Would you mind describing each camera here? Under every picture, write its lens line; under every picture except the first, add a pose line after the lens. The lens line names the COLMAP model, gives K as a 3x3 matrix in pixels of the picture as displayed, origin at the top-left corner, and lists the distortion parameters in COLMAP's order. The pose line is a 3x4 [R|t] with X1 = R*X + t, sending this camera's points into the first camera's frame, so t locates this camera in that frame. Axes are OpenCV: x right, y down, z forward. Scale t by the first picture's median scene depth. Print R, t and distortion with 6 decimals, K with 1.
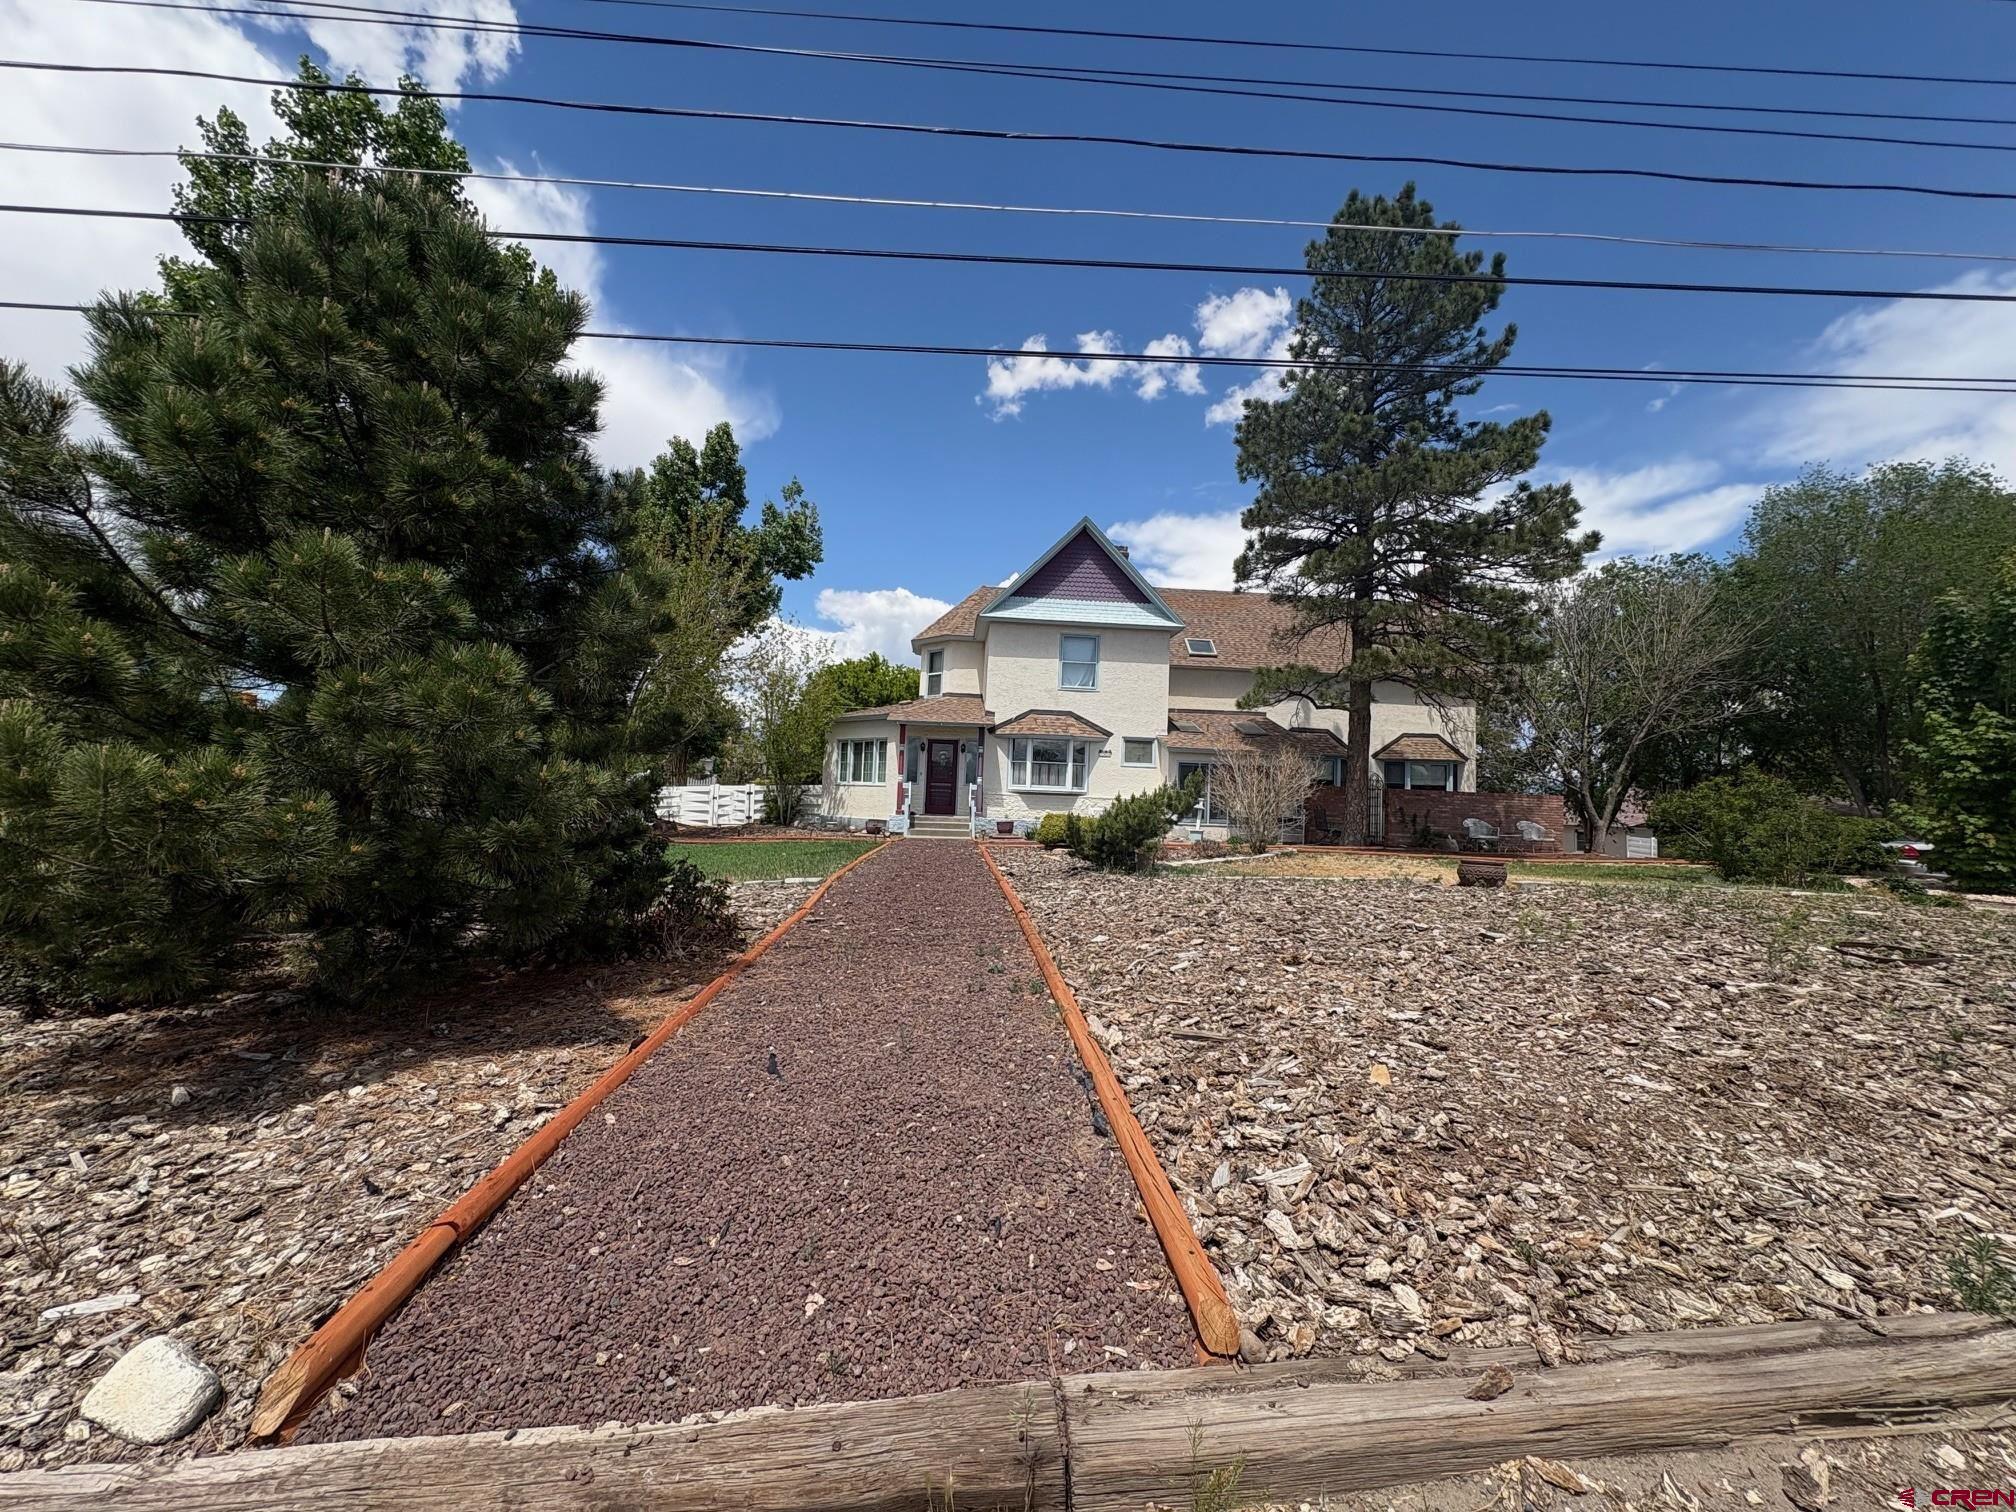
lens RADIAL K [[800.8, 0, 1004.7], [0, 800.8, 751.2], [0, 0, 1]] dist [-0.001295, -0.000457]
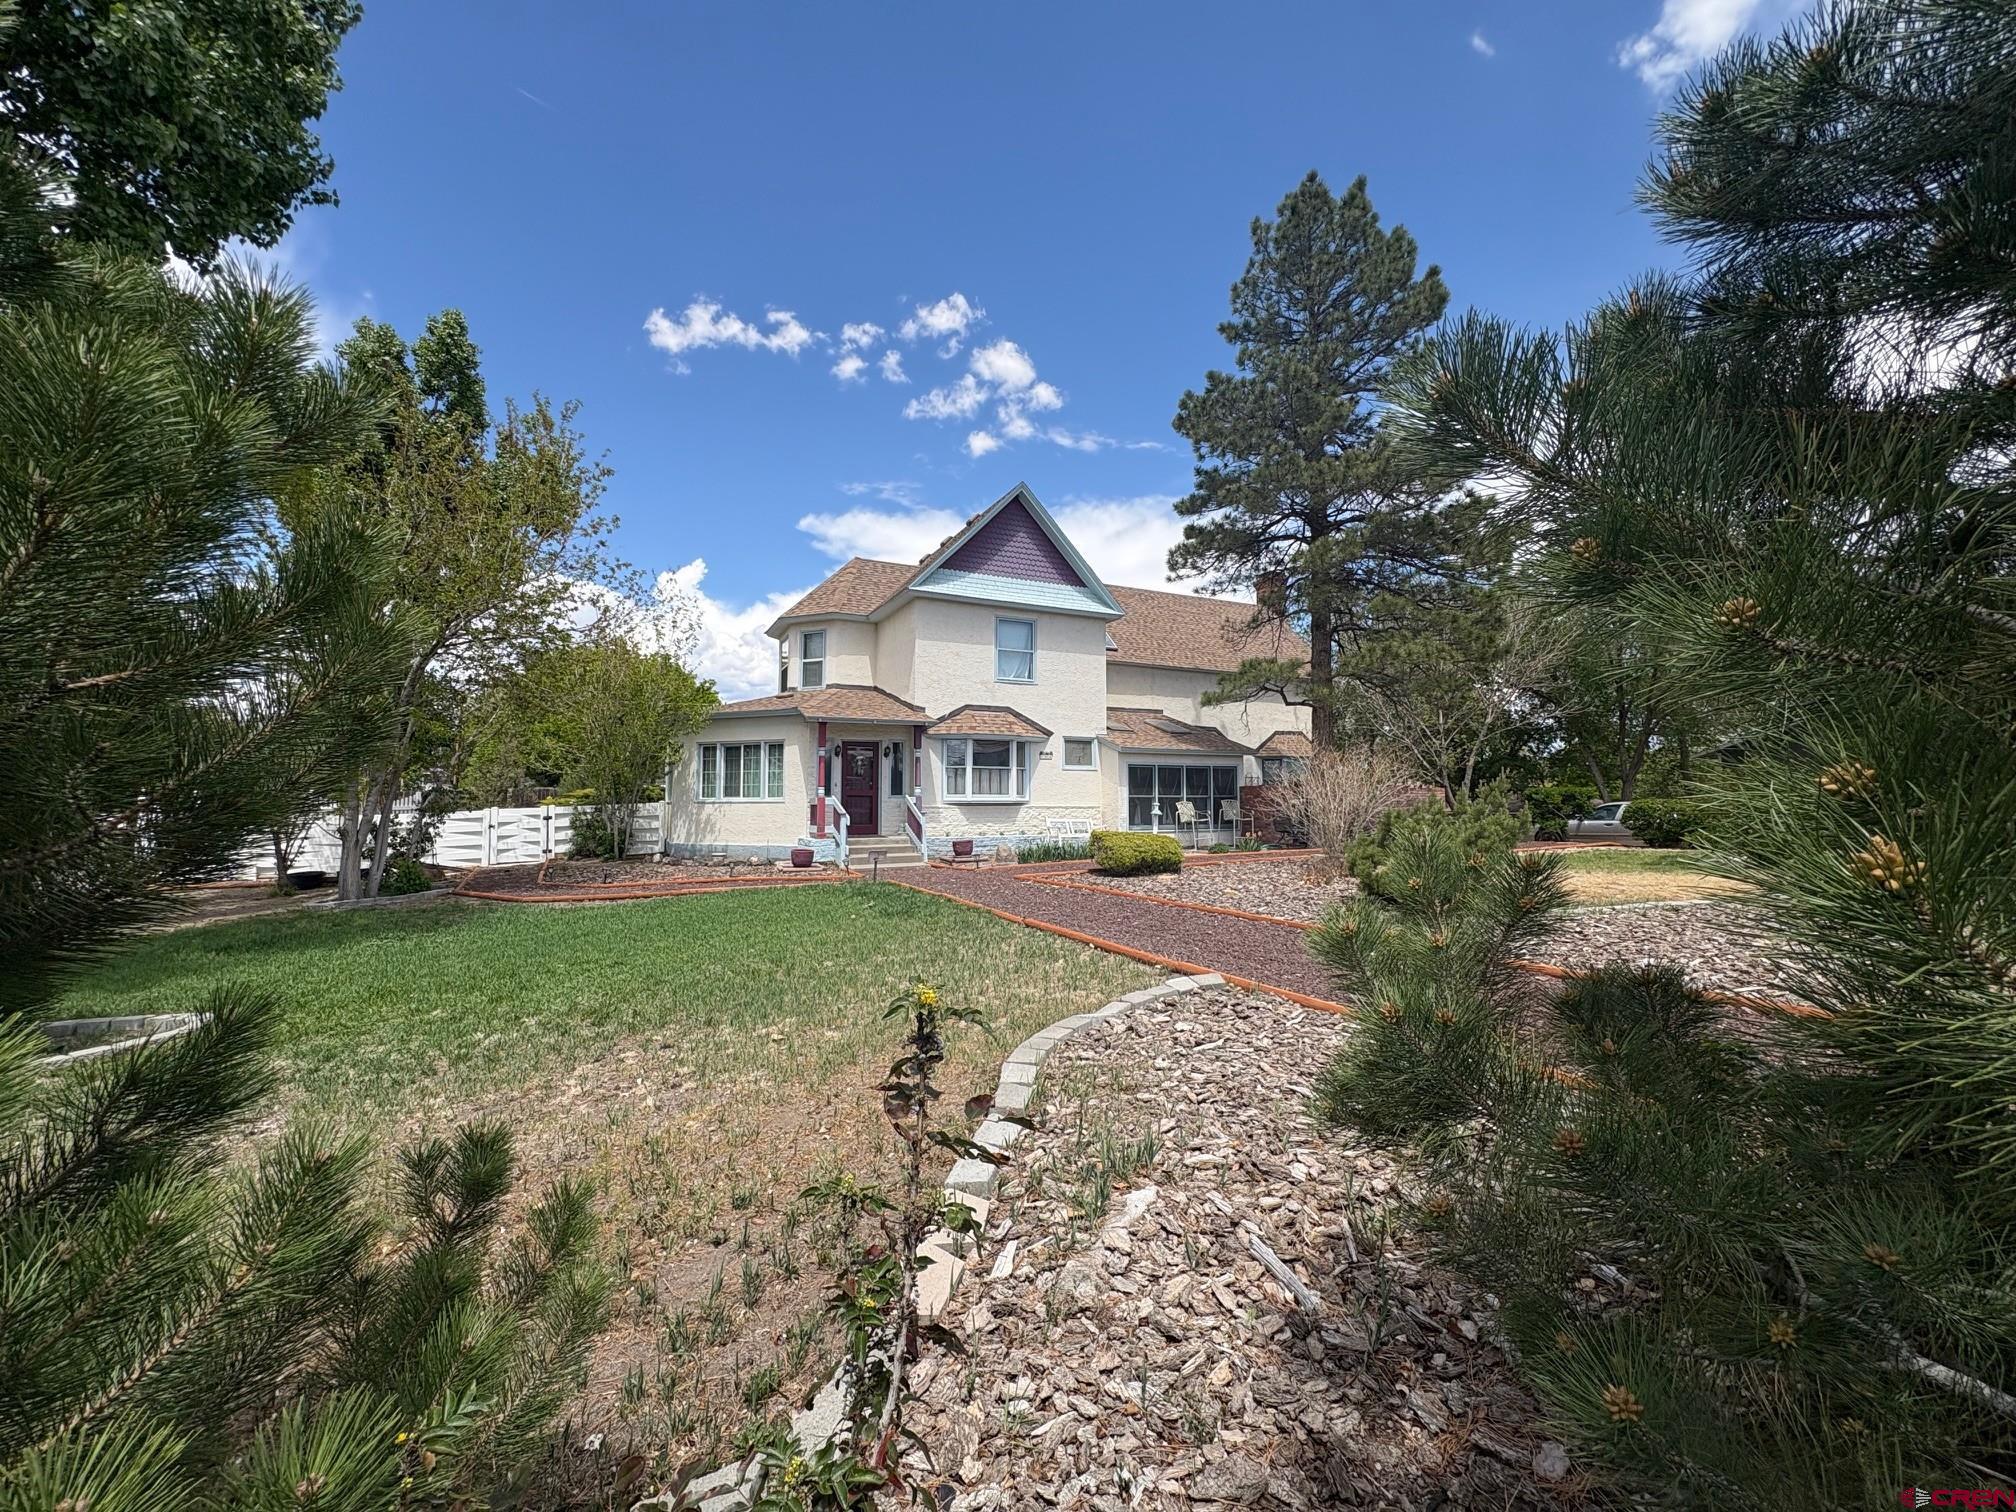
lens RADIAL K [[800.8, 0, 1004.7], [0, 800.8, 751.2], [0, 0, 1]] dist [-0.001295, -0.000457]
pose [[0.928303, -0.013999, 0.371561, -0.239659], [0.013845, 0.999899, 0.003083, -0.005135], [-0.371566, 0.002283, 0.928404, 0.203715]]
